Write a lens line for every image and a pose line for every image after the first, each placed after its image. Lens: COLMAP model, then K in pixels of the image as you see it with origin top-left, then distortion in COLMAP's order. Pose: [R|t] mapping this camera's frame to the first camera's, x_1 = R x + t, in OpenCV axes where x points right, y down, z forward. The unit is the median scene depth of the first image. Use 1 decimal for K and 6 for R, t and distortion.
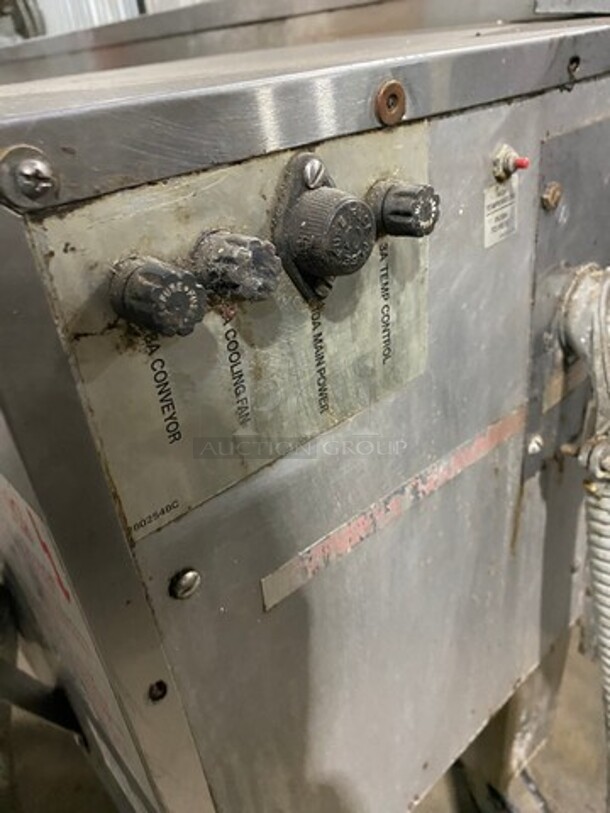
lens RADIAL K [[614.9, 0, 307.4], [0, 614.9, 404.0], [0, 0, 1]] dist [0.017113, -0.004330]
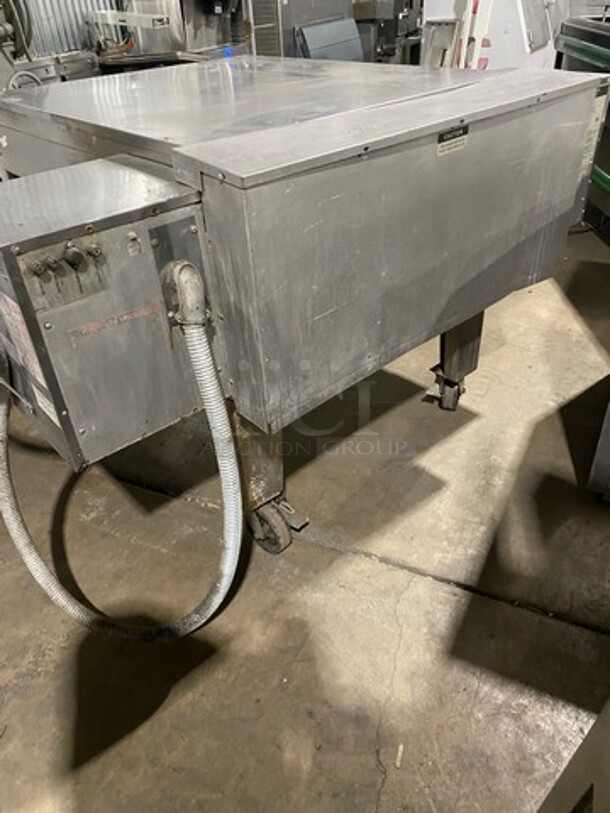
lens RADIAL K [[614.9, 0, 307.4], [0, 614.9, 404.0], [0, 0, 1]] dist [0.017113, -0.004330]
pose [[0.998773, 0.043659, 0.023381, 1.628994], [-0.045319, 0.996080, 0.075965, 0.406964], [-0.019973, -0.076931, 0.996836, -3.650235]]
